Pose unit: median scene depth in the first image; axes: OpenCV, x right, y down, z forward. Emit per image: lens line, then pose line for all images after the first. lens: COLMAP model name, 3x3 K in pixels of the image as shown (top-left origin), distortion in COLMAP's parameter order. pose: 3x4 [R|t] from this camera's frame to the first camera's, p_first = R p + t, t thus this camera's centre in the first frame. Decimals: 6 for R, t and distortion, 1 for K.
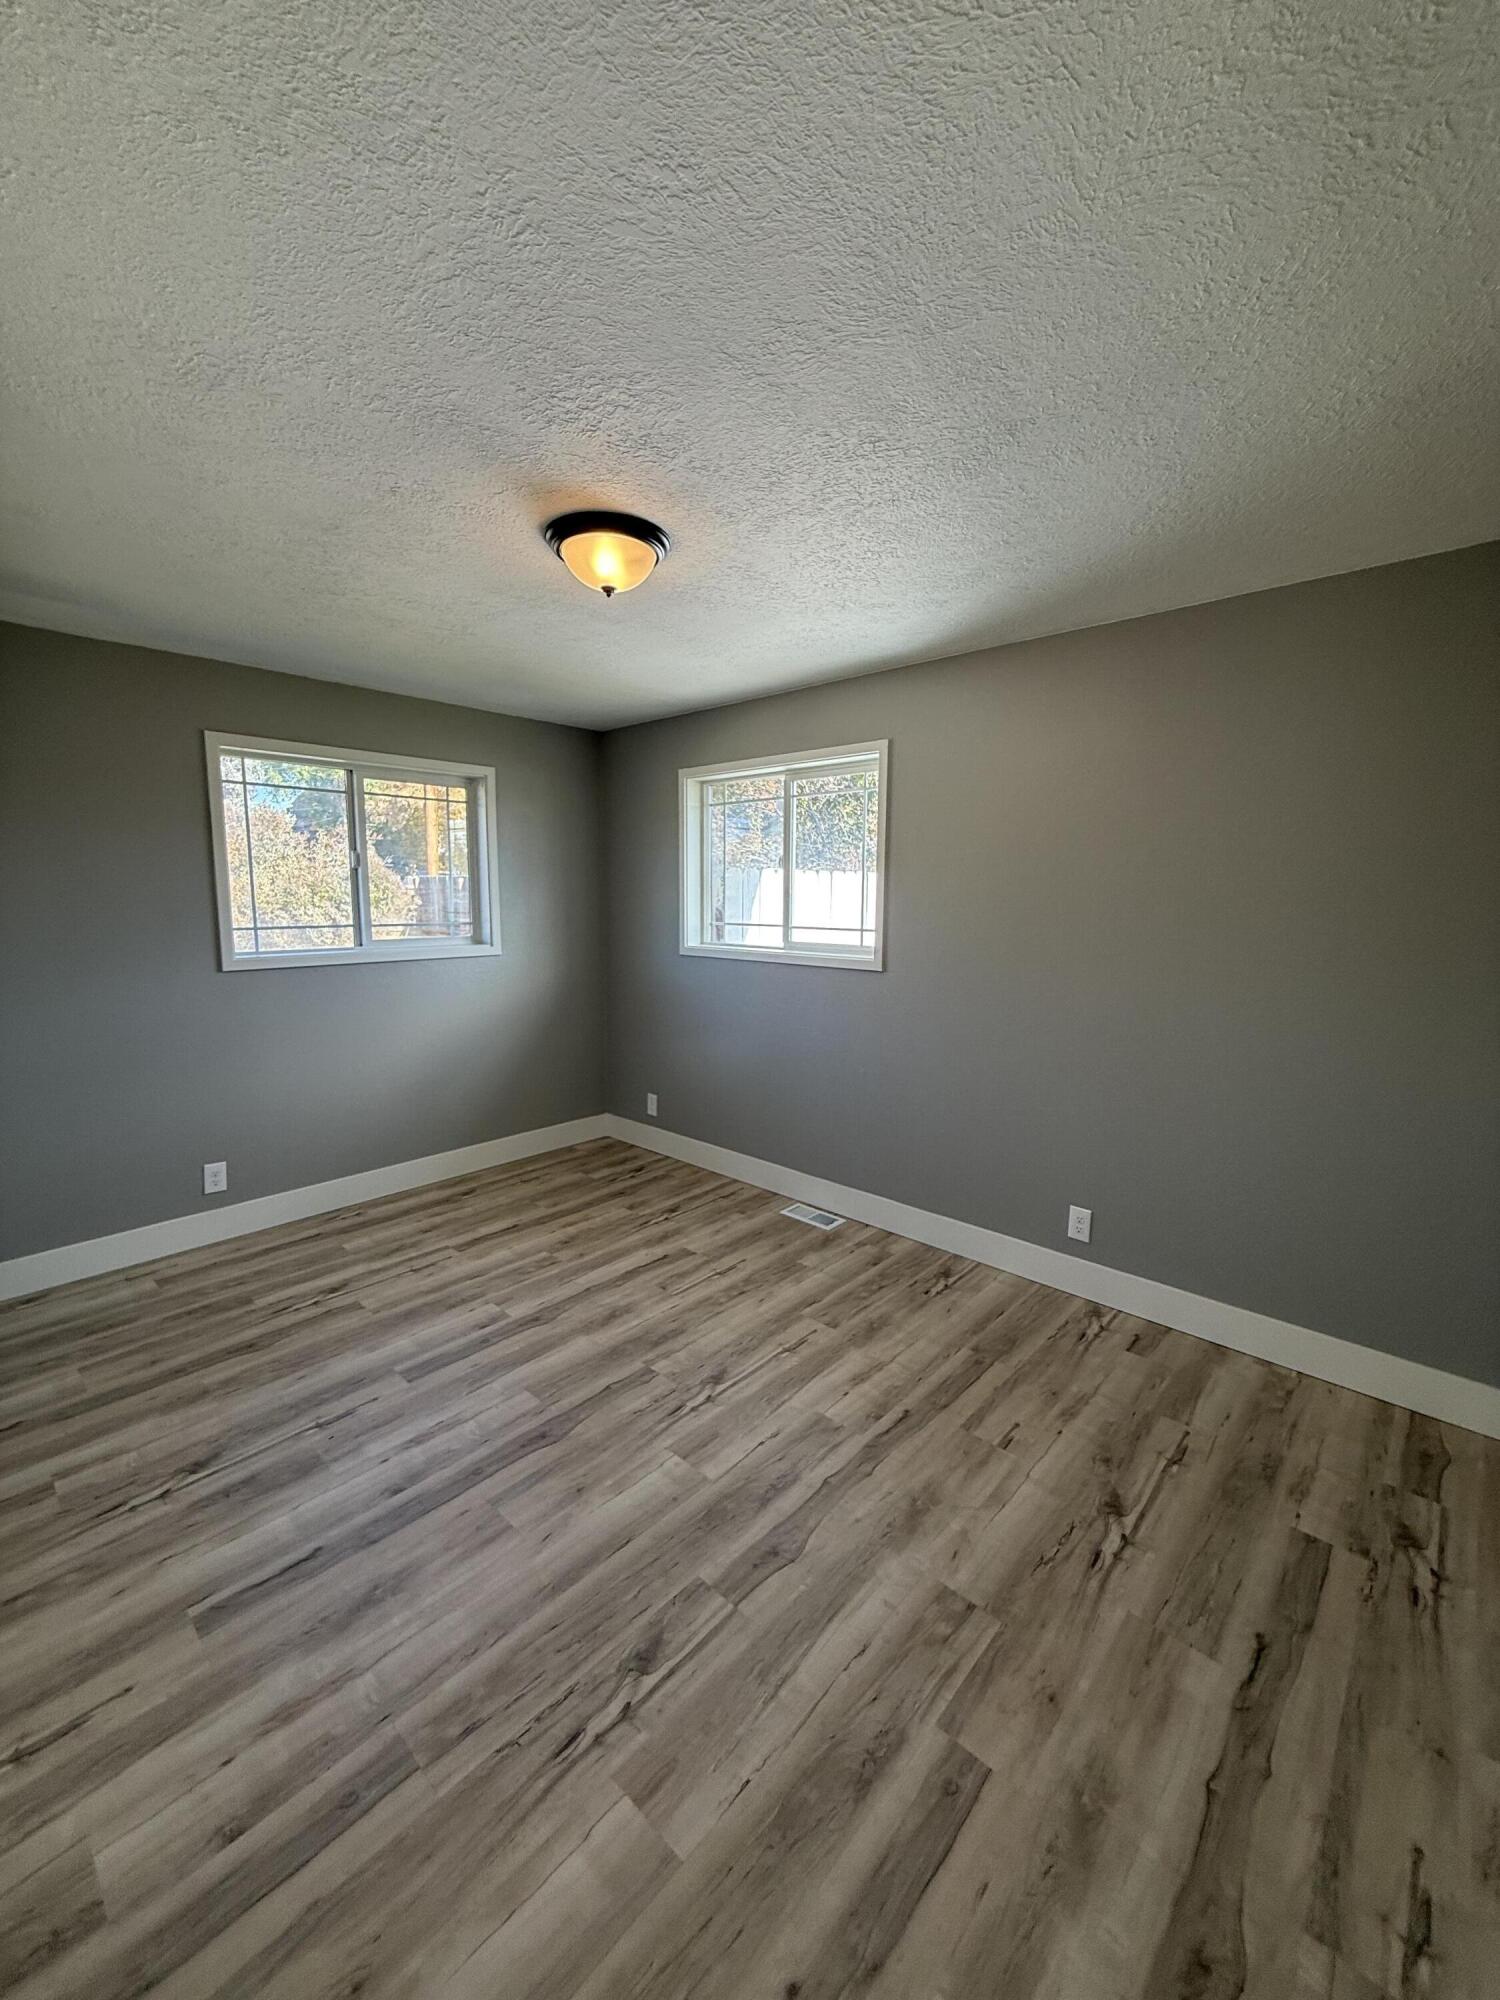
lens RADIAL K [[798.7, 0, 754.3], [0, 798.7, 996.9], [0, 0, 1]] dist [-0.000635, -0.000111]
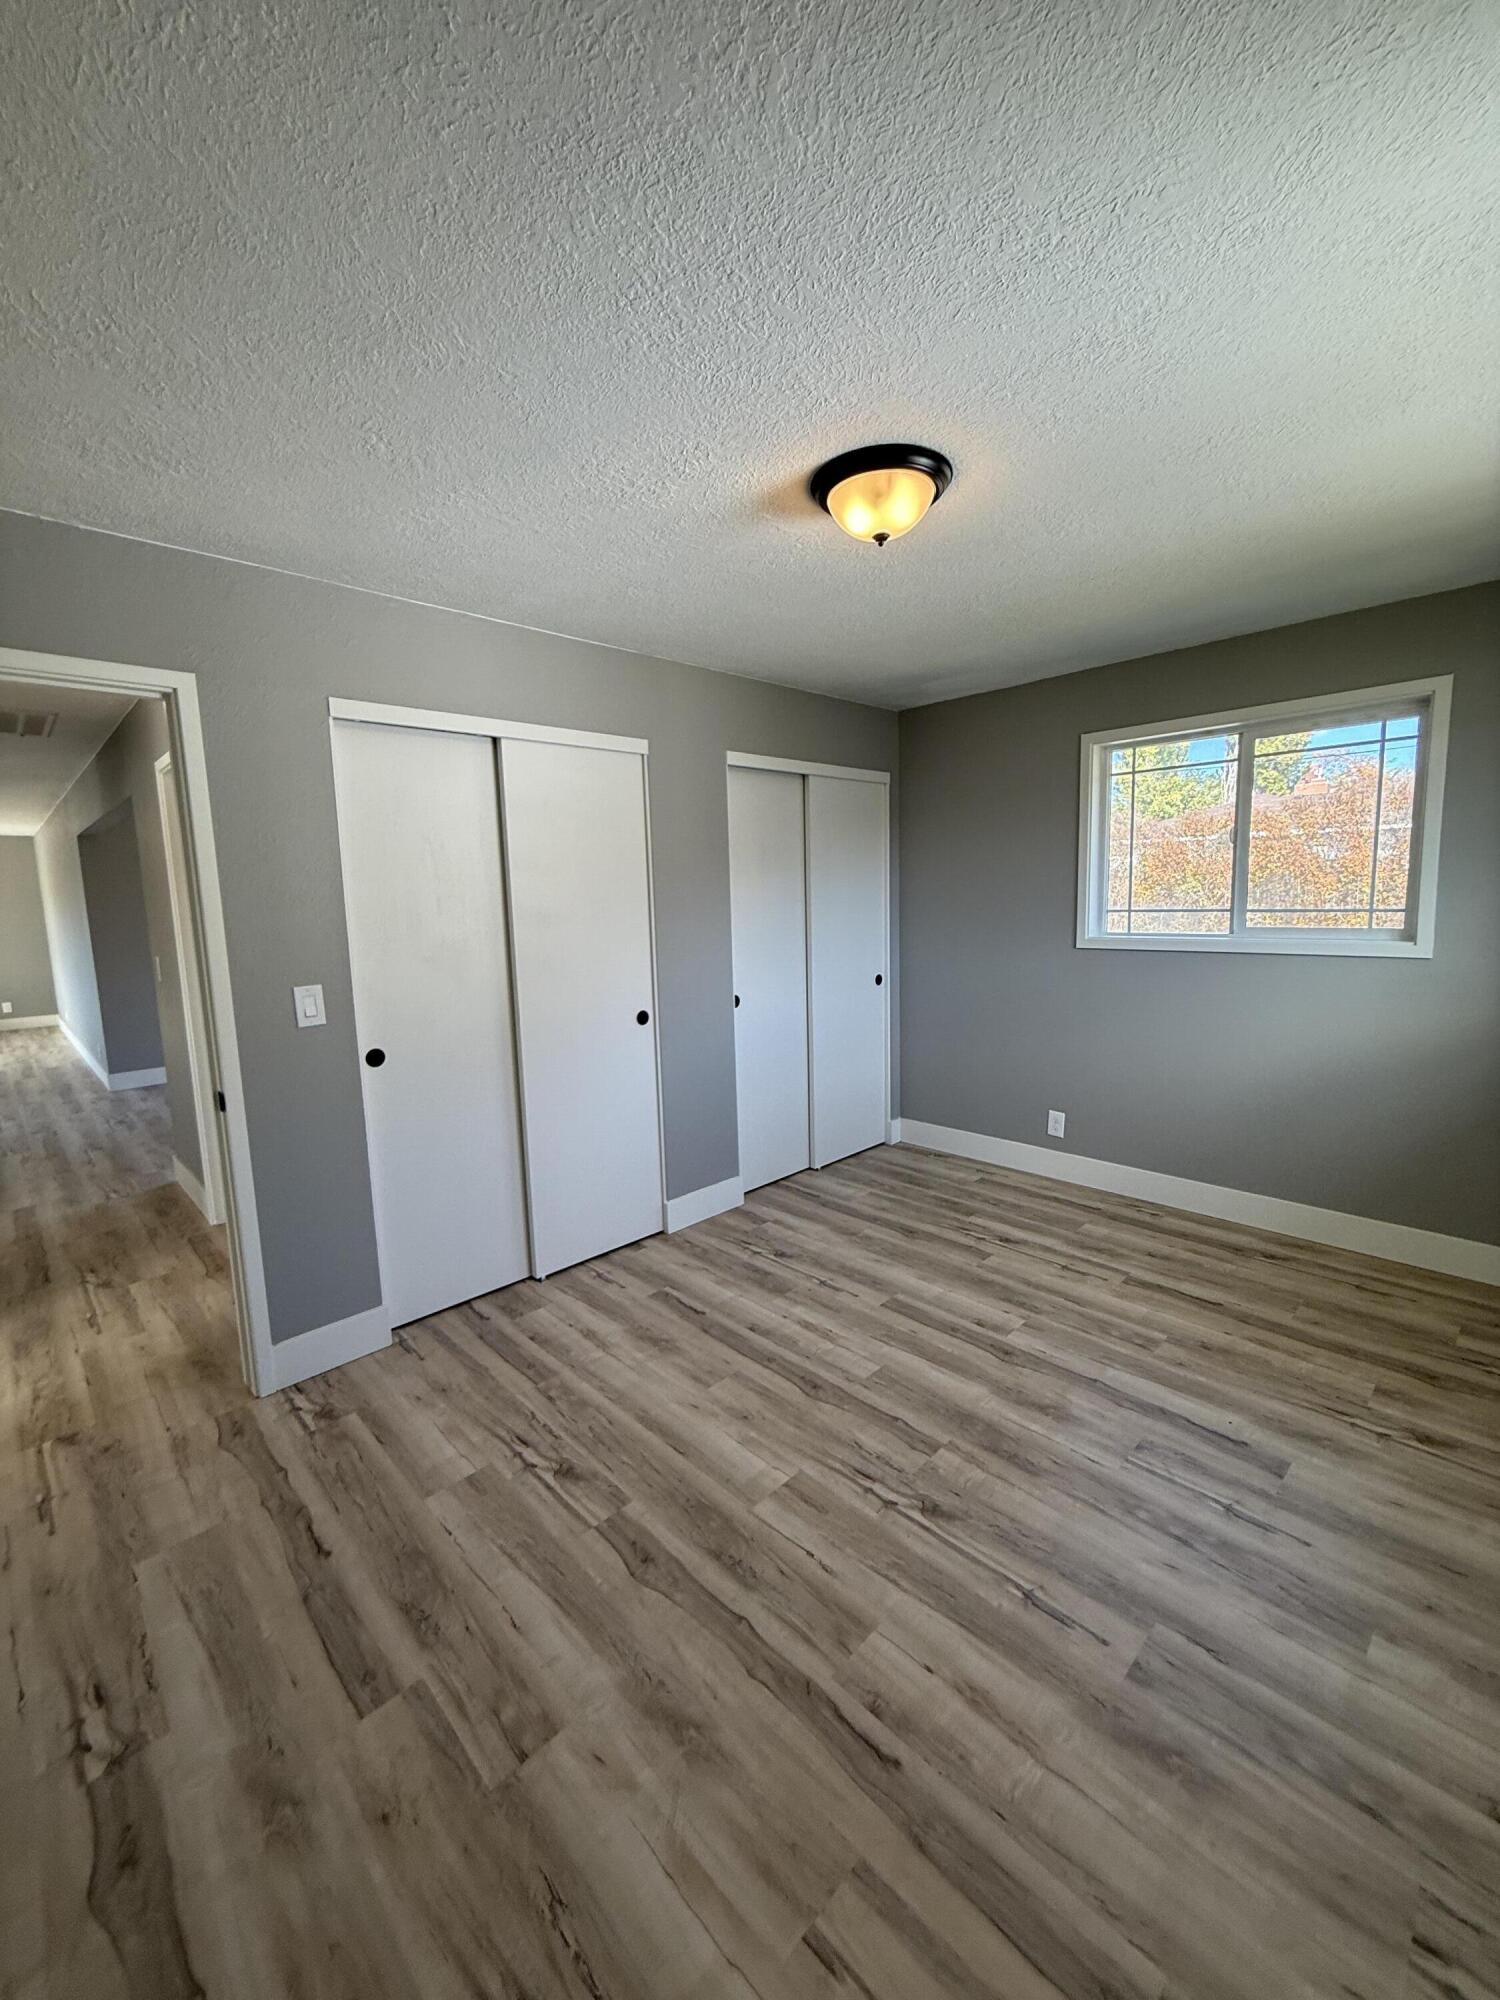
lens RADIAL K [[798.7, 0, 748.7], [0, 798.7, 995.6], [0, 0, 1]] dist [-0.000635, -0.000111]
pose [[-0.065203, 0.125302, -0.989974, 0.620338], [-0.100114, 0.986258, 0.131425, -0.085280], [0.992837, 0.107679, -0.051763, 0.763061]]
